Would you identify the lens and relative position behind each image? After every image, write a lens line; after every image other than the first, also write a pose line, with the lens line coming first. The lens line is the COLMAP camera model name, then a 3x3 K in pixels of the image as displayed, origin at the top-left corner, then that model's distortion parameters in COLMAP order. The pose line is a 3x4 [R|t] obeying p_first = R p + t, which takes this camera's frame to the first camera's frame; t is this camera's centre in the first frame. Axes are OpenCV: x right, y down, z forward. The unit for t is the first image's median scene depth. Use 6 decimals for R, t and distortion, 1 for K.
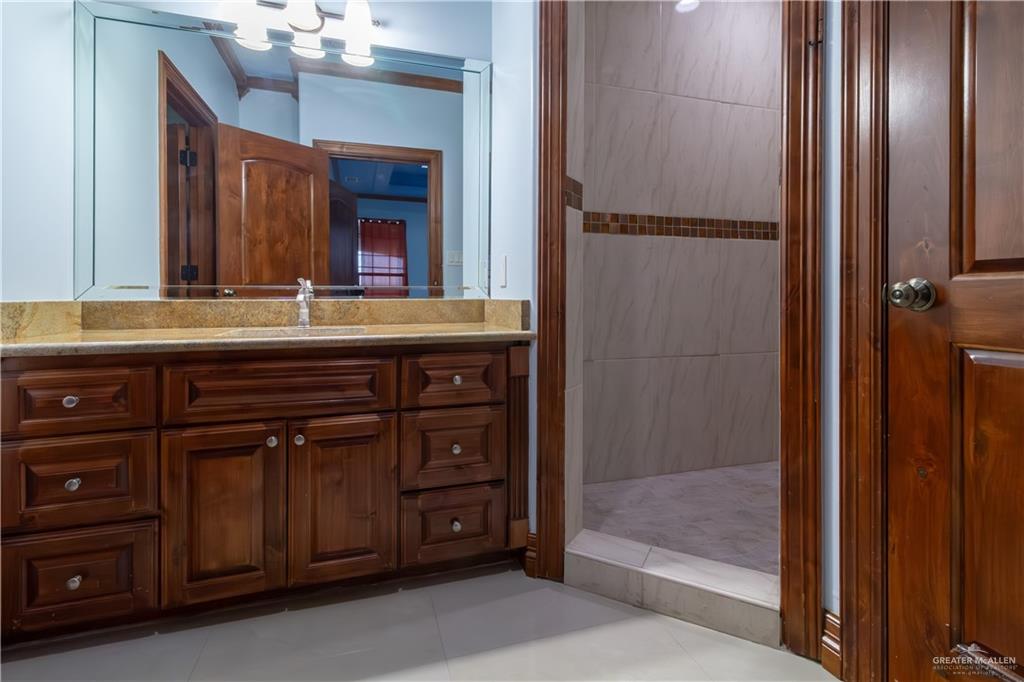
lens RADIAL K [[487.6, 0, 543.7], [0, 487.6, 293.6], [0, 0, 1]] dist [-0.012509, 0.000596]
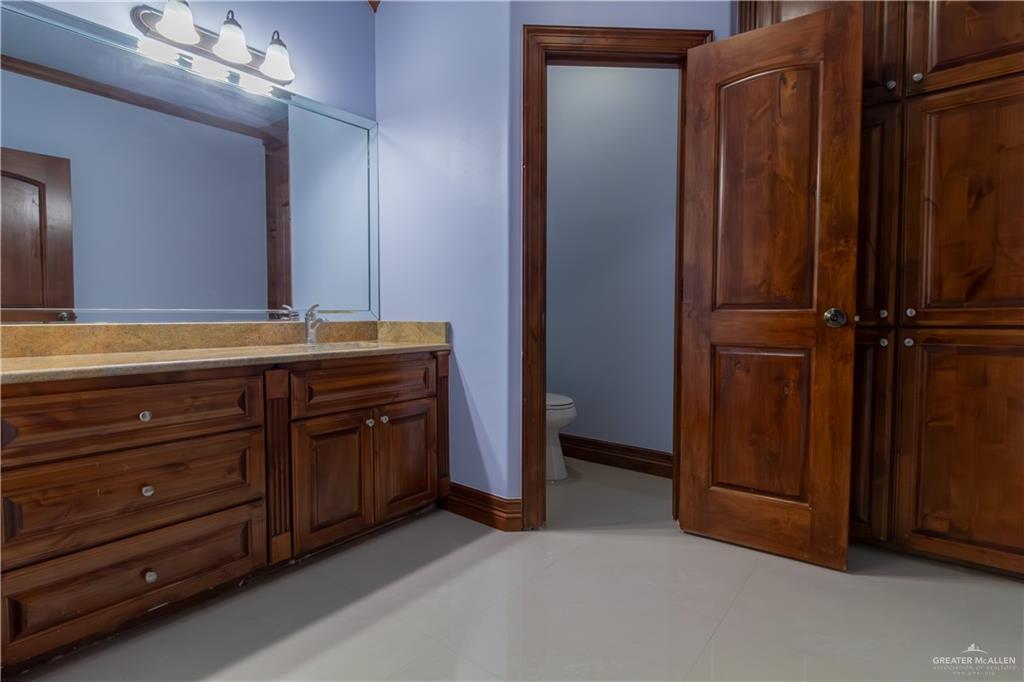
lens RADIAL K [[453.1, 0, 508.3], [0, 453.1, 345.5], [0, 0, 1]] dist [-0.030947, 0.000007]
pose [[0.844652, -0.031167, 0.534407, -0.273048], [-0.002674, 0.998046, 0.062433, -0.000658], [-0.535309, -0.054163, 0.842918, -0.095647]]
